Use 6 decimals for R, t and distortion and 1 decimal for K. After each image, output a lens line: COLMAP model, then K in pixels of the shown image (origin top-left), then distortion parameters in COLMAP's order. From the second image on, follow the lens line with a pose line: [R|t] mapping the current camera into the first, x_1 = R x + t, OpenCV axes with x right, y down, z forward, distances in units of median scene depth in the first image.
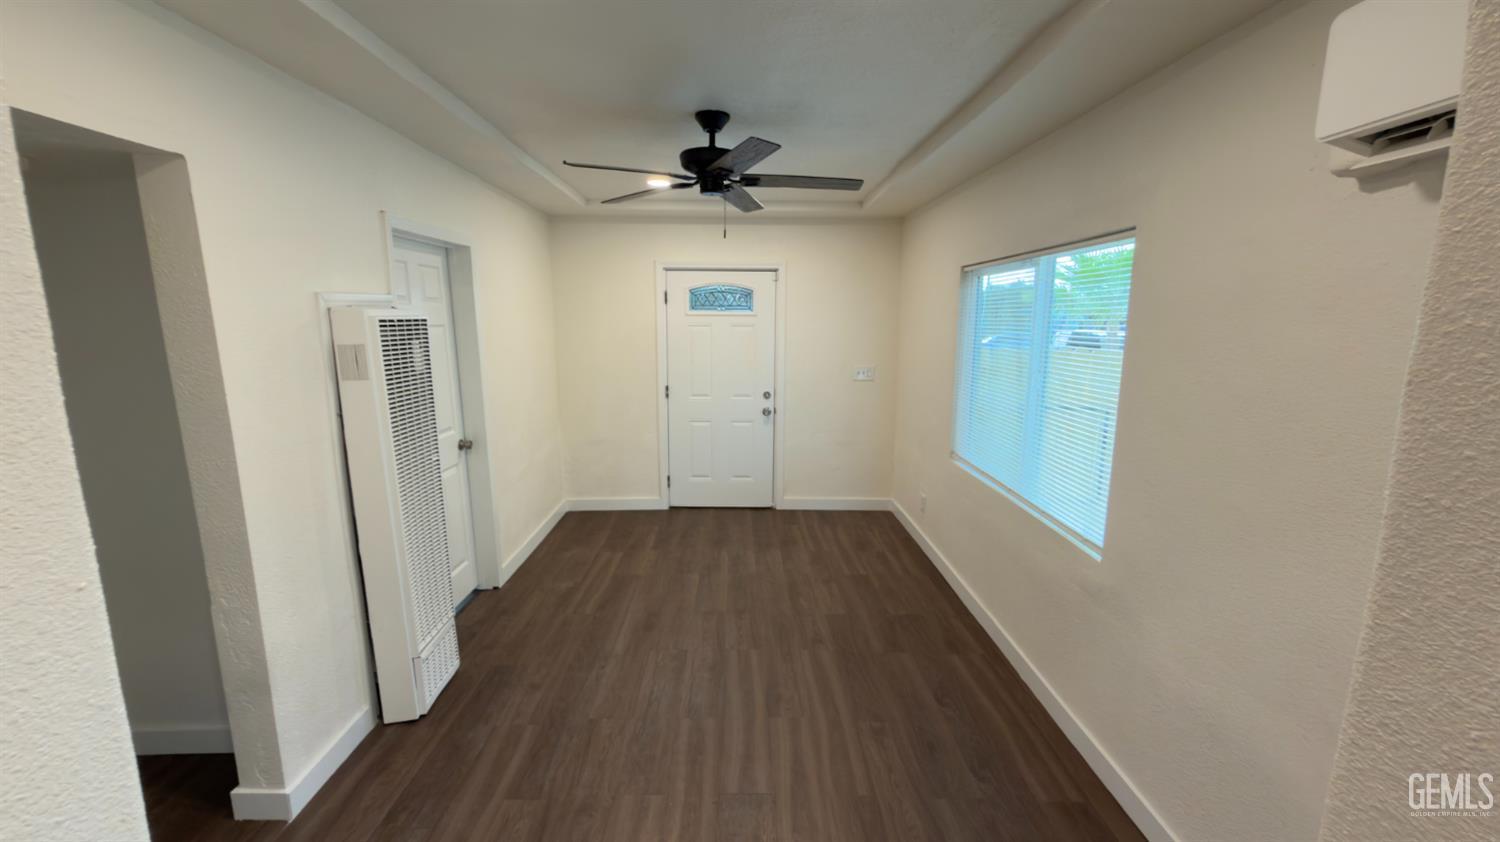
lens RADIAL K [[602.5, 0, 747.2], [0, 602.5, 419.8], [0, 0, 1]] dist [-0.000104, 0.000234]
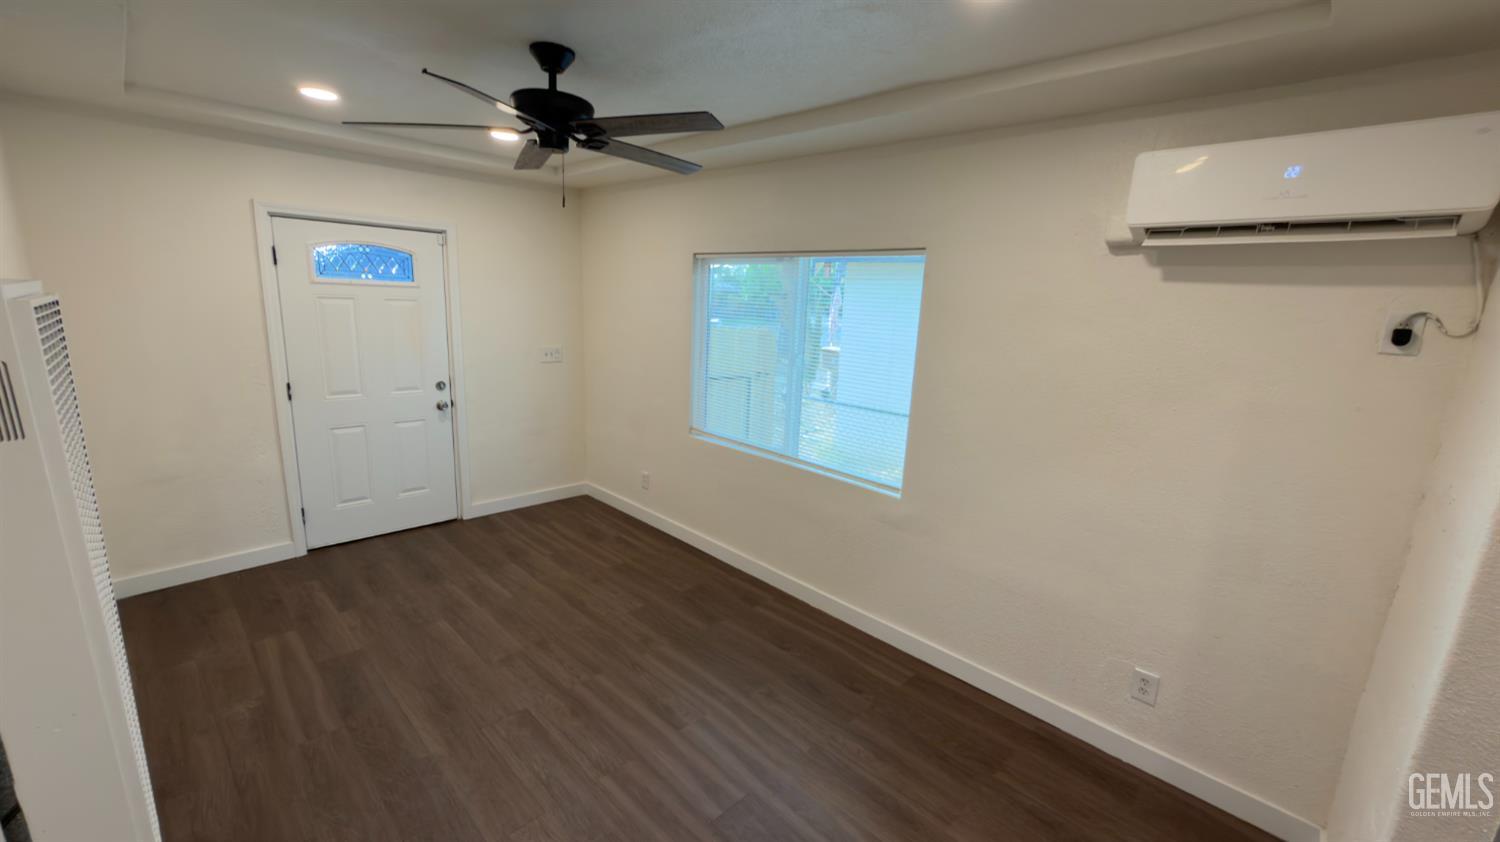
lens RADIAL K [[602.5, 0, 747.2], [0, 602.5, 419.8], [0, 0, 1]] dist [-0.000104, 0.000234]
pose [[0.713676, -0.114473, 0.691059, -0.427269], [0.075623, 0.993382, 0.086454, -0.060498], [-0.696382, -0.009441, 0.717609, 0.214967]]
